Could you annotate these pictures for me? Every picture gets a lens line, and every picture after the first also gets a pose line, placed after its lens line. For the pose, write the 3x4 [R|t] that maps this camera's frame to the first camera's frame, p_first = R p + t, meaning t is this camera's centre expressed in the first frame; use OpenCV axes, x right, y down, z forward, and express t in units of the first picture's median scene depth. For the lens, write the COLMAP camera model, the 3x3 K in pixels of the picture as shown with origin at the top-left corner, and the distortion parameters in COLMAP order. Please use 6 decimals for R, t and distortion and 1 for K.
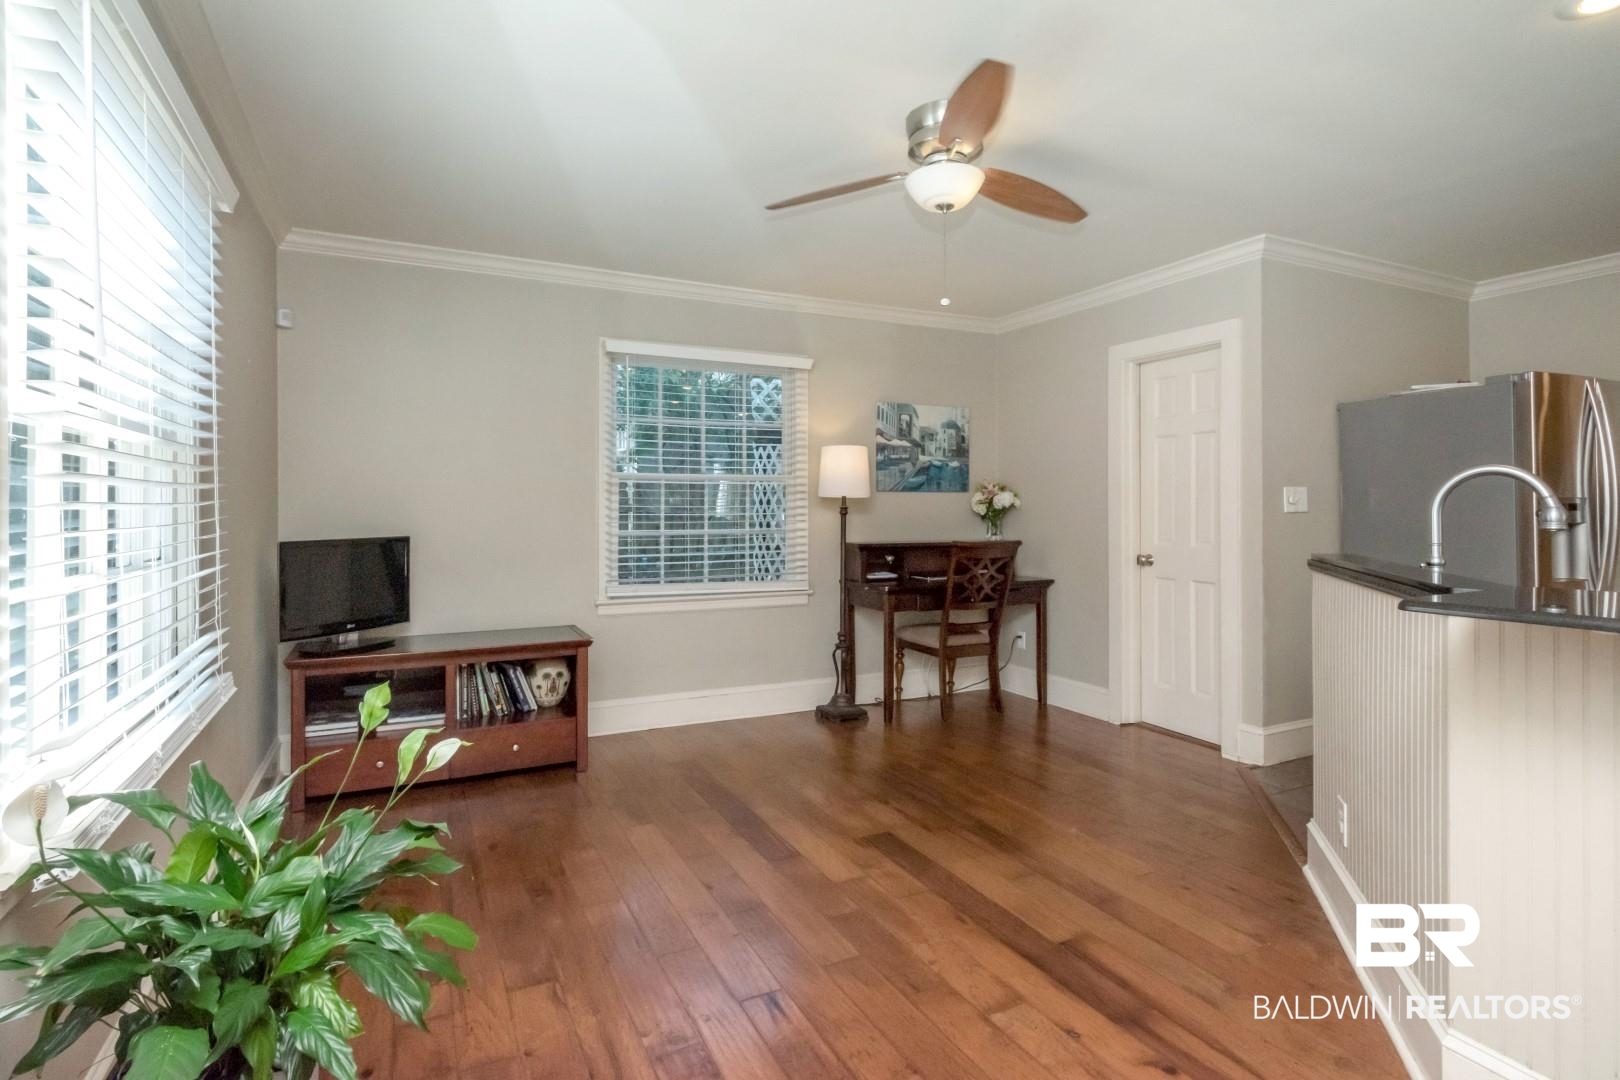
lens RADIAL K [[798.1, 0, 807.0], [0, 798.1, 507.5], [0, 0, 1]] dist [-0.000277, -0.000118]
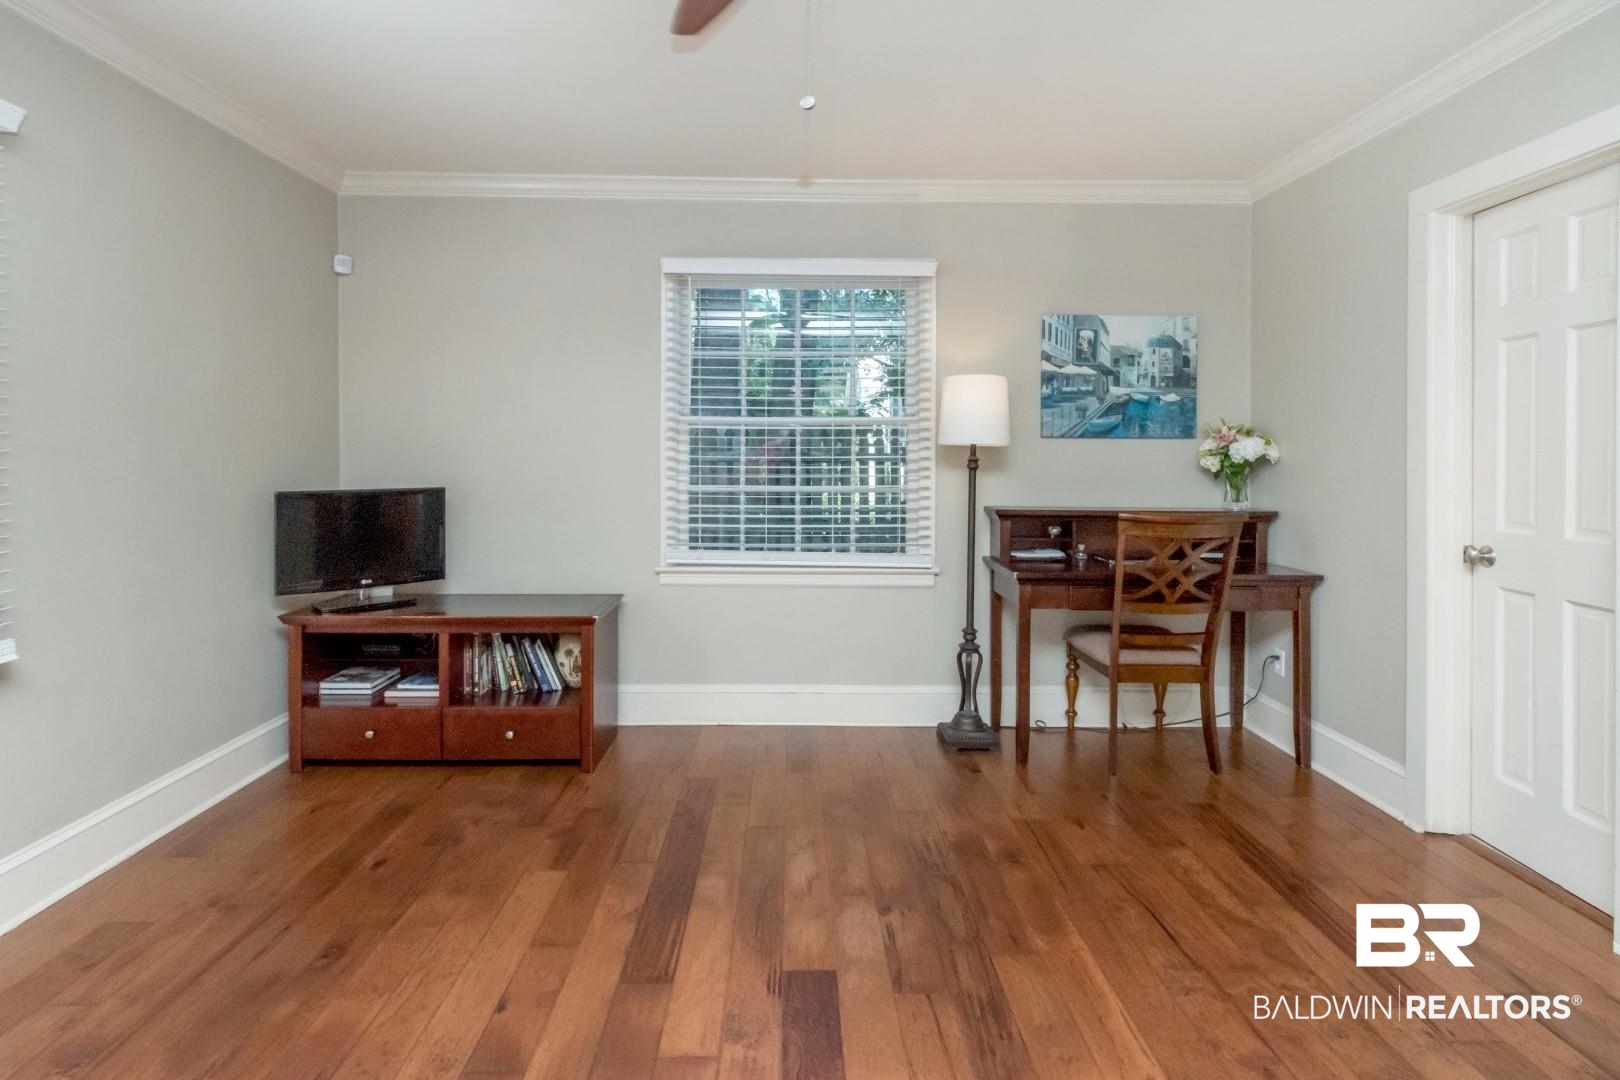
lens RADIAL K [[806.4, 0, 809.3], [0, 806.4, 462.8], [0, 0, 1]] dist [-0.001474, 0.000396]
pose [[0.903769, 0.008813, -0.427930, 0.224732], [-0.005117, 0.999939, 0.009786, -0.003718], [0.427990, -0.006655, 0.903759, 0.259980]]
